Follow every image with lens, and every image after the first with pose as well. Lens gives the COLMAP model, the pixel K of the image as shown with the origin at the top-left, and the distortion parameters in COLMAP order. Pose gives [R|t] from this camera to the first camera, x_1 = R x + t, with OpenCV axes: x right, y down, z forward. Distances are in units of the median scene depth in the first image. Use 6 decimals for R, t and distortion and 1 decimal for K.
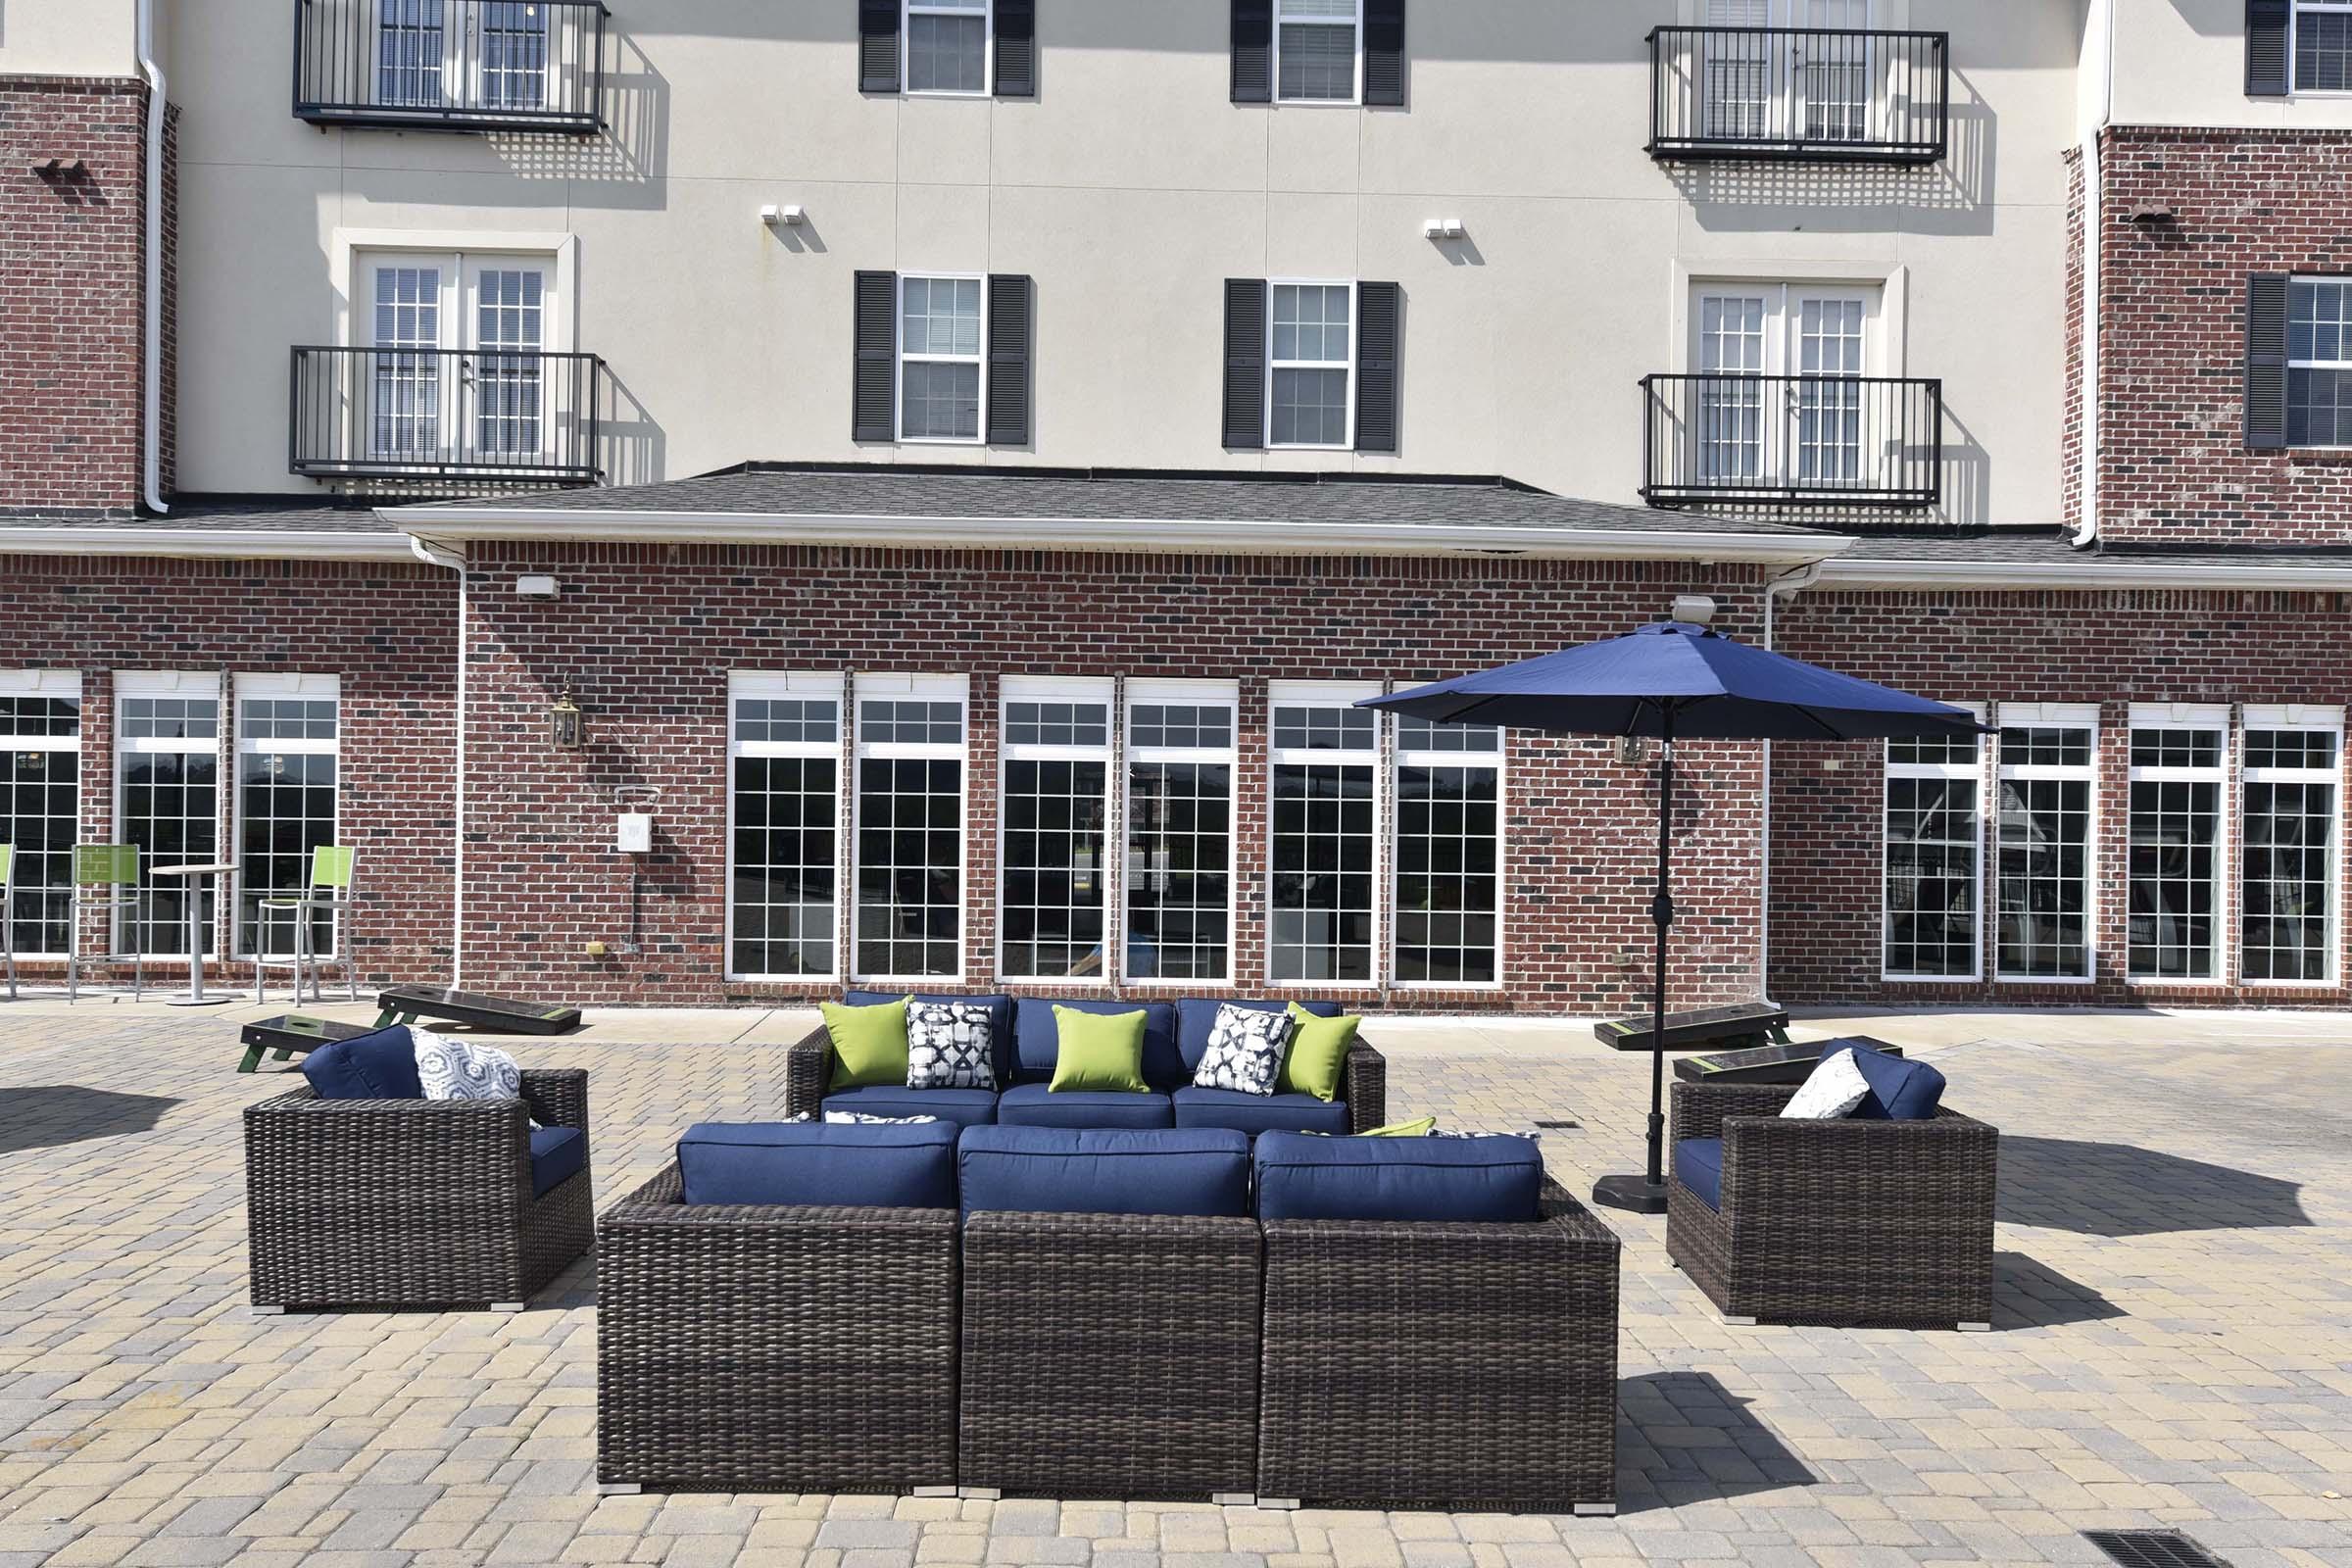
lens RADIAL K [[1827.6, 0, 1167.7], [0, 1827.6, 798.4], [0, 0, 1]] dist [0.020609, 0.004986]
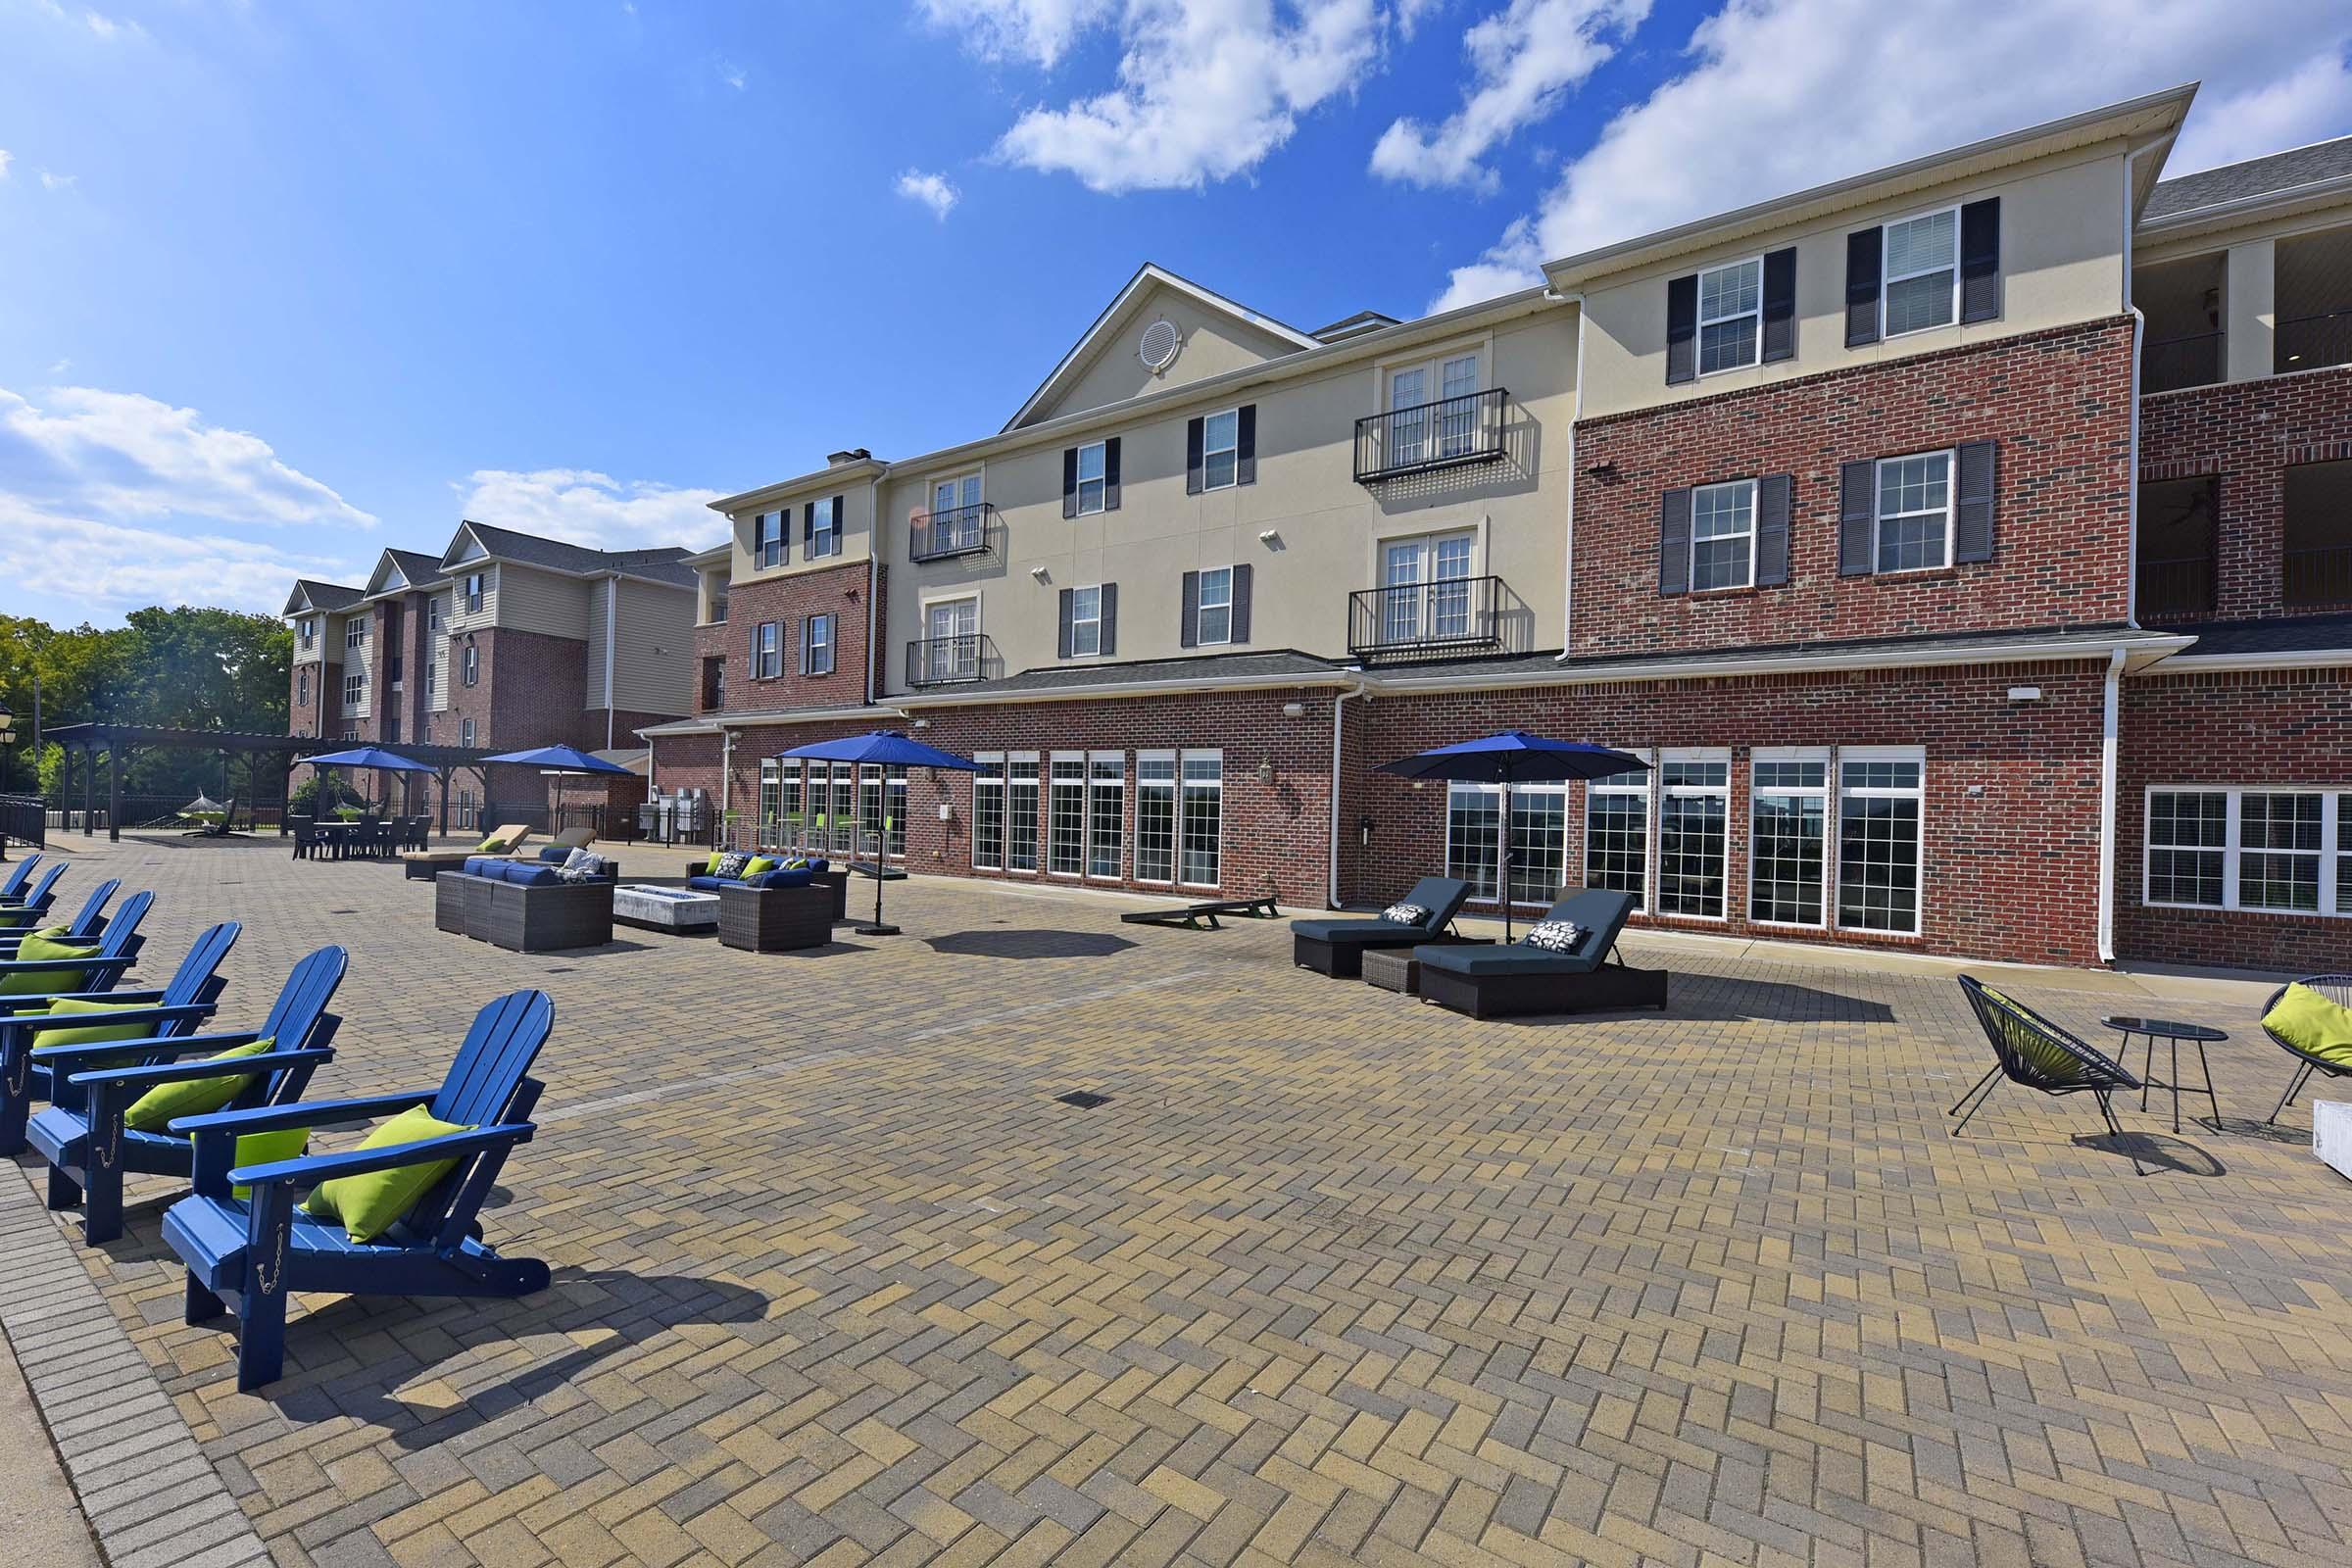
lens RADIAL K [[983.6, 0, 1180.4], [0, 983.6, 804.3], [0, 0, 1]] dist [0.009467, 0.000683]
pose [[0.802795, 0.005922, -0.596226, 0.765488], [-0.011469, 0.999919, -0.005512, 0.009949], [0.596145, 0.011263, 0.802798, 0.022246]]
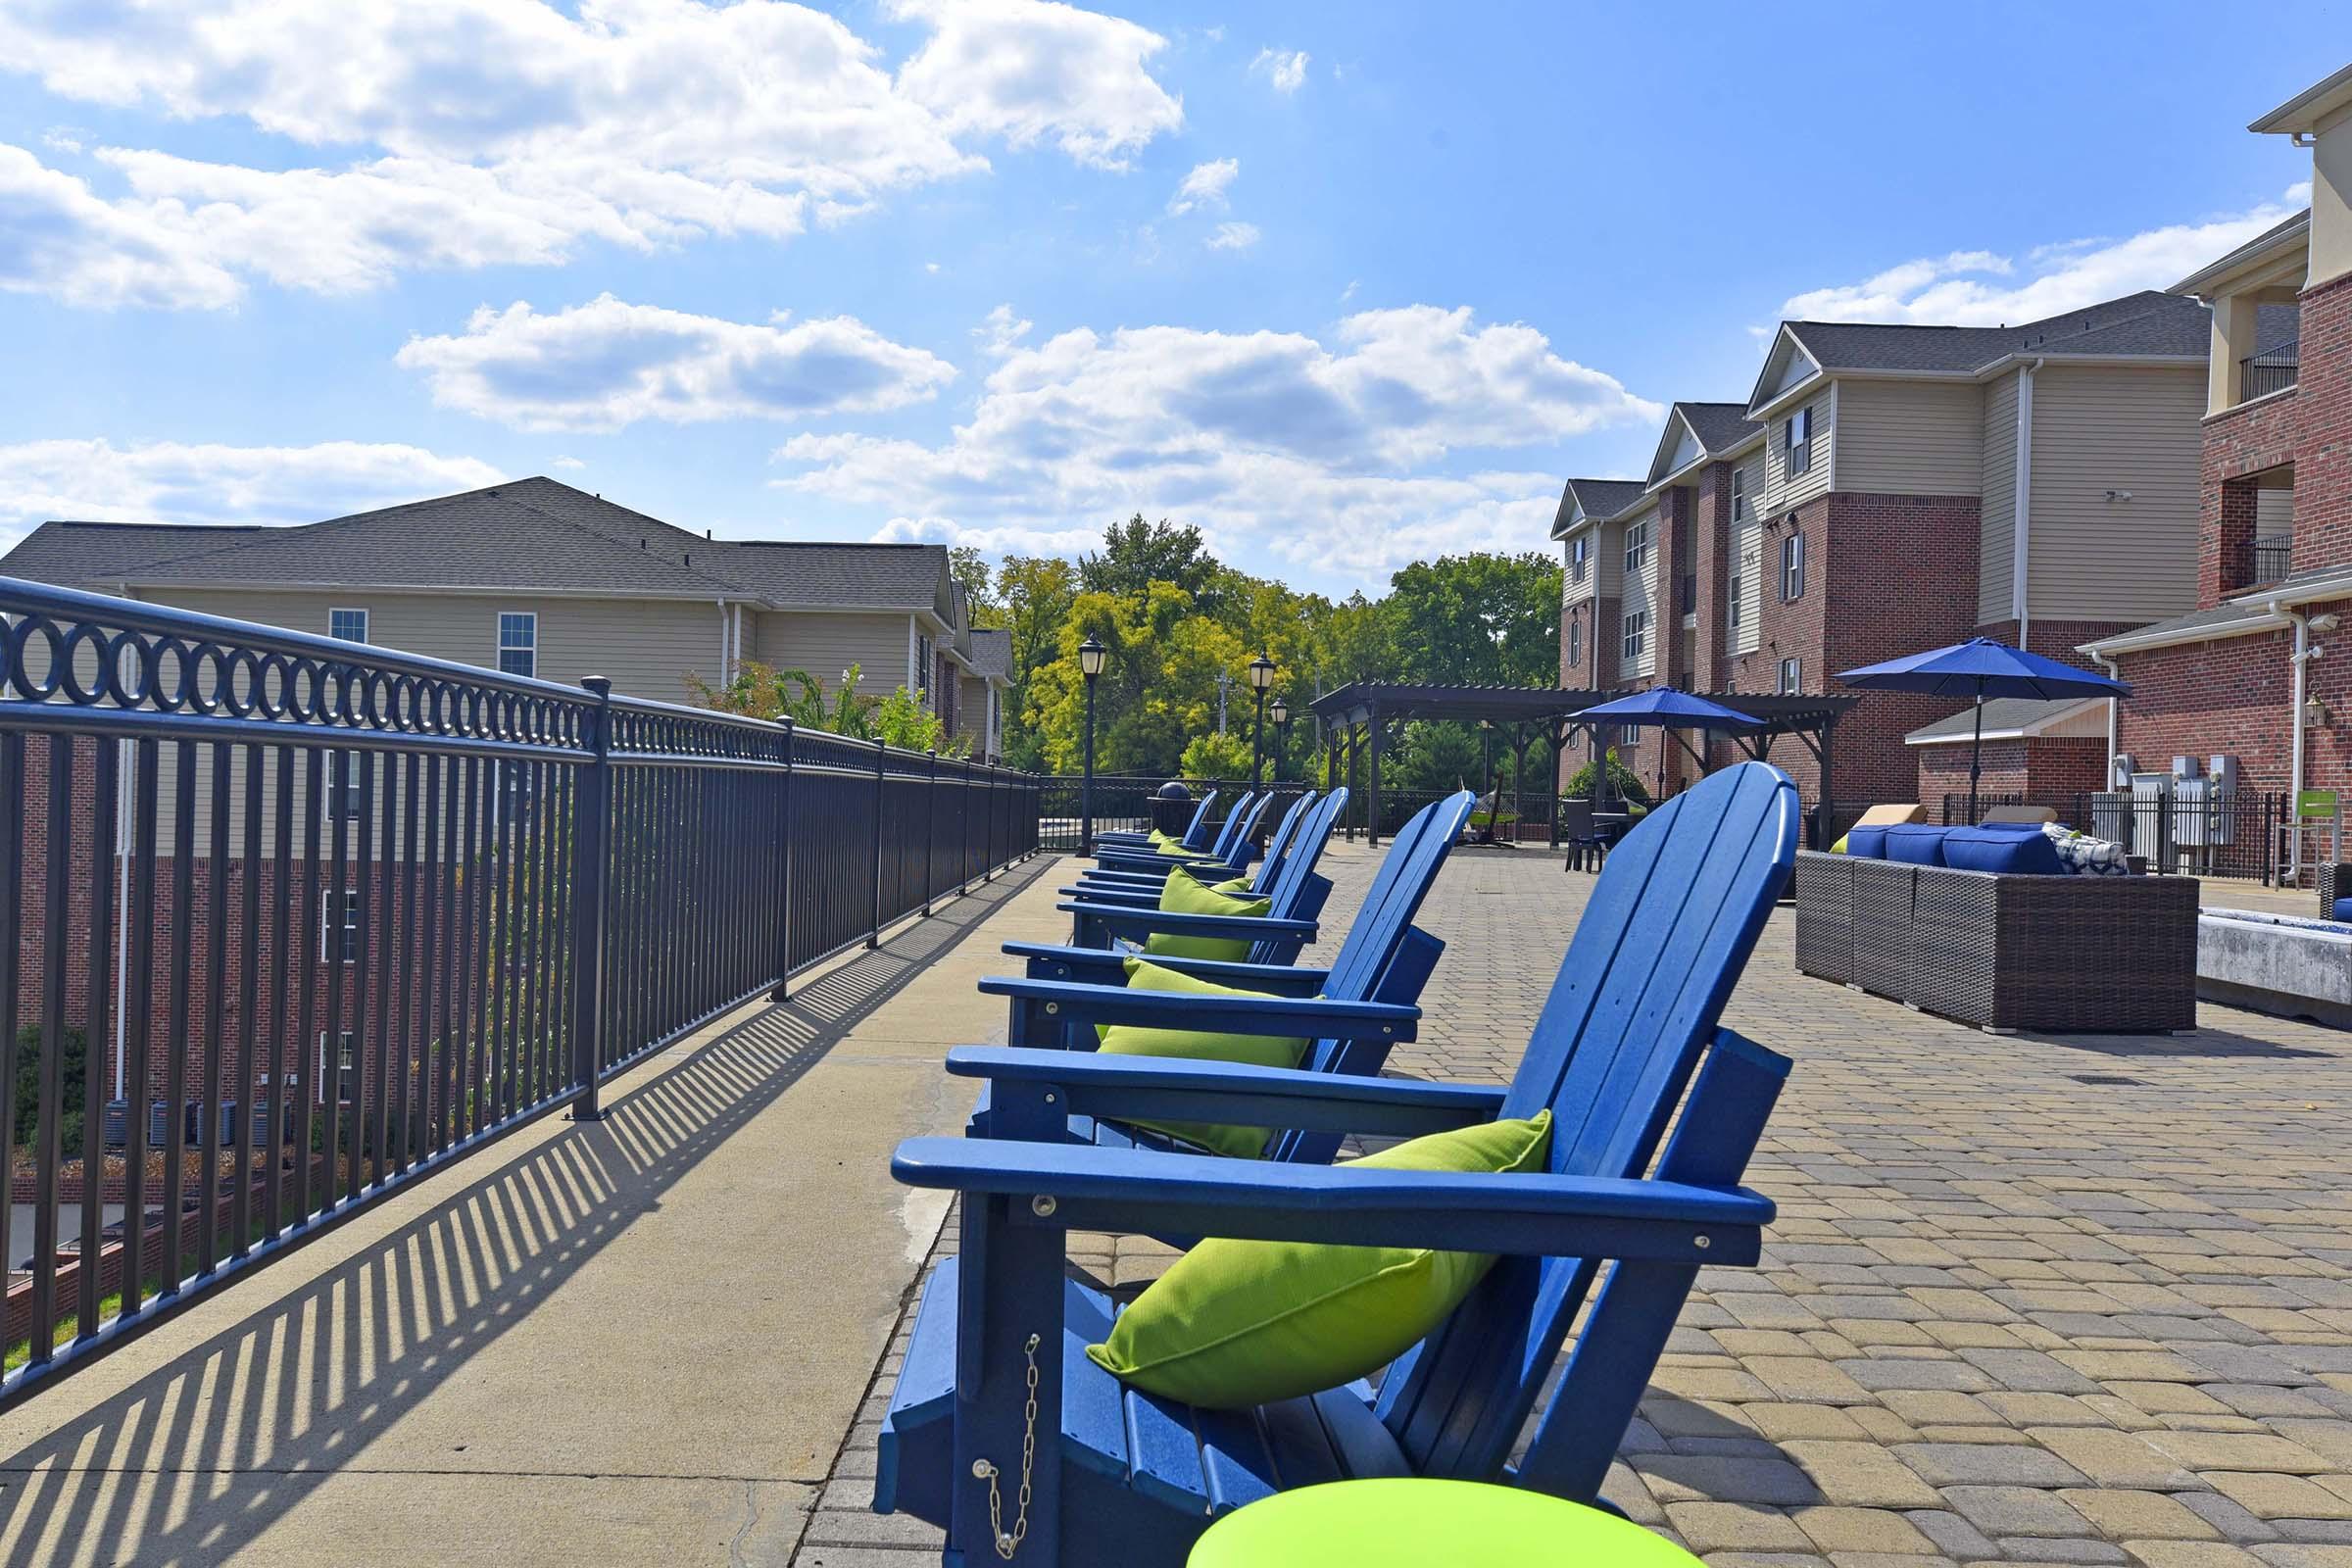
lens RADIAL K [[1827.6, 0, 1174.8], [0, 1827.6, 803.8], [0, 0, 1]] dist [0.020609, 0.004986]
pose [[-0.006846, -0.010495, -0.999921, 0.555824], [-0.011480, 0.999880, -0.010416, 0.050513], [0.999911, 0.011408, -0.006965, 0.063455]]
